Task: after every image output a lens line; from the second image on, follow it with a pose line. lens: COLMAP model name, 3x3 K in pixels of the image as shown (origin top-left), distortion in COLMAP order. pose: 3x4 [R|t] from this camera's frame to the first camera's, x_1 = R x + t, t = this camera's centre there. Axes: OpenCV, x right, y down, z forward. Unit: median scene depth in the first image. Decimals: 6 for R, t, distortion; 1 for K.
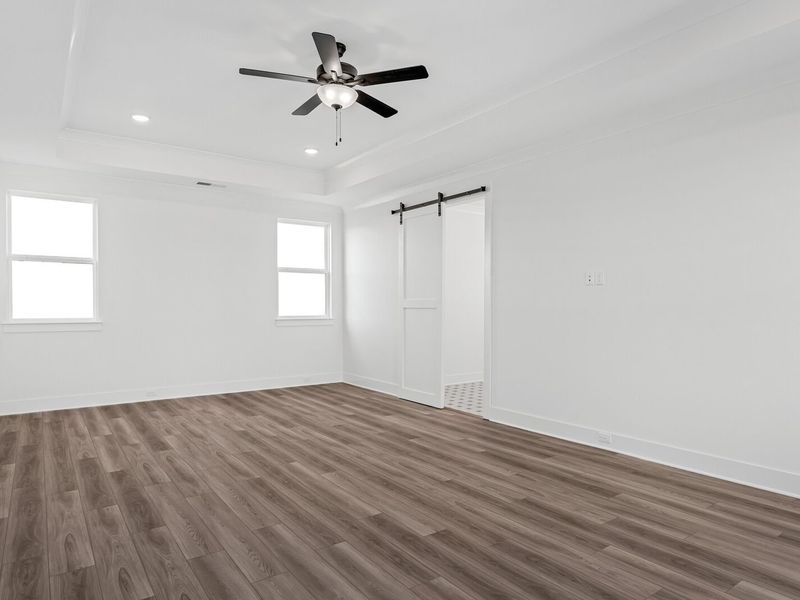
lens RADIAL K [[436.8, 0, 399.5], [0, 436.8, 302.8], [0, 0, 1]] dist [0.059137, 0.001008]
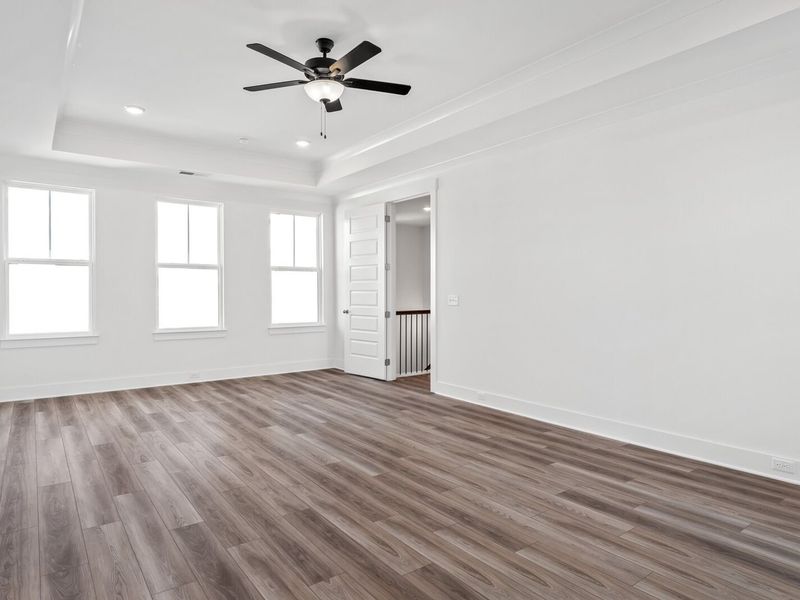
lens RADIAL K [[436.8, 0, 401.1], [0, 436.8, 295.8], [0, 0, 1]] dist [0.059137, 0.001008]
pose [[-0.999730, 0.004779, -0.022727, -0.282830], [0.004805, 0.999988, -0.001118, 0.012172], [0.022721, -0.001227, -0.999741, 1.937302]]
